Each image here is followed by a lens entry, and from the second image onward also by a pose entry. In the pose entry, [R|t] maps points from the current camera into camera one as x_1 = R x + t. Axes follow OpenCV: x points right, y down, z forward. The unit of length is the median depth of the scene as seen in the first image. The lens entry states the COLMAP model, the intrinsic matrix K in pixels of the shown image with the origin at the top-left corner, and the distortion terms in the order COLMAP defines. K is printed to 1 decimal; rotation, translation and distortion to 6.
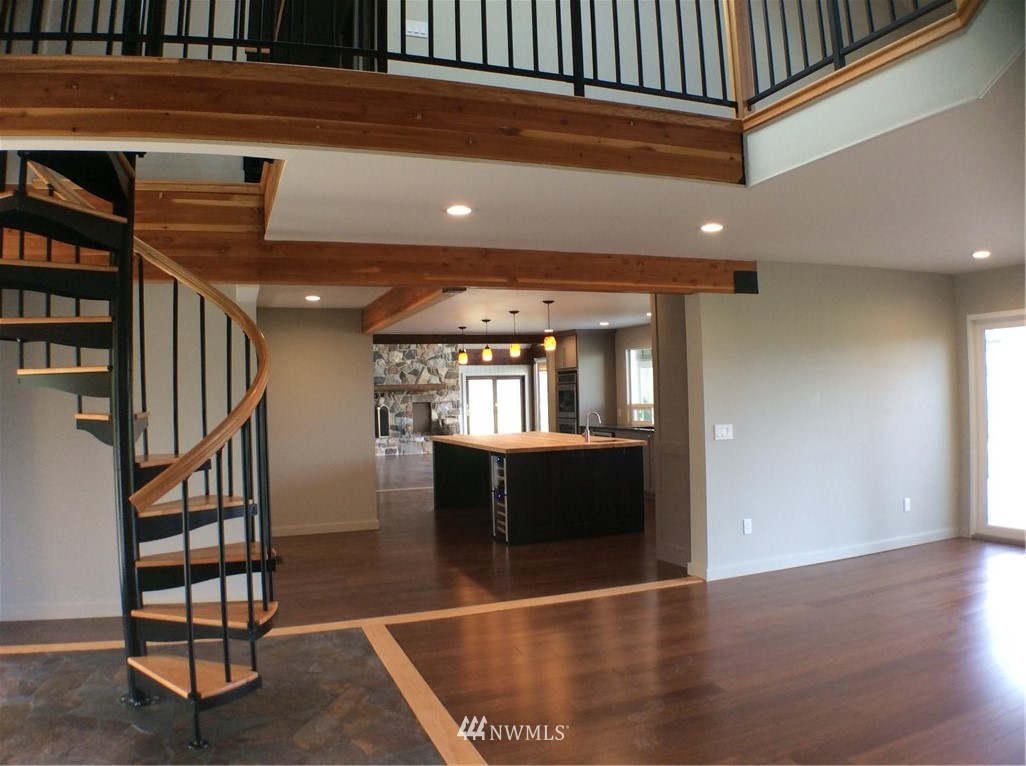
lens RADIAL K [[759.2, 0, 513.0], [0, 759.2, 383.0], [0, 0, 1]] dist [-0.140677, -0.025491]
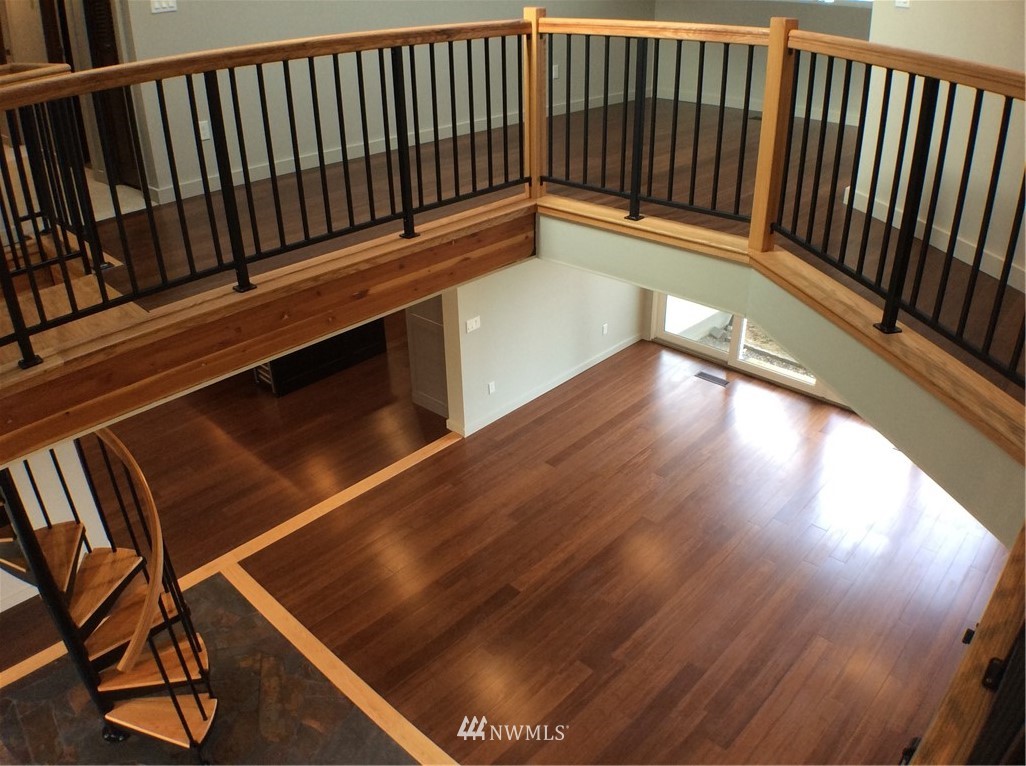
lens RADIAL K [[759.2, 0, 513.0], [0, 759.2, 383.0], [0, 0, 1]] dist [-0.140677, -0.025491]
pose [[0.901149, -0.198587, 0.385350, -0.070586], [-0.010720, 0.878426, 0.477758, -0.209932], [-0.433378, -0.434662, 0.789464, -0.007733]]
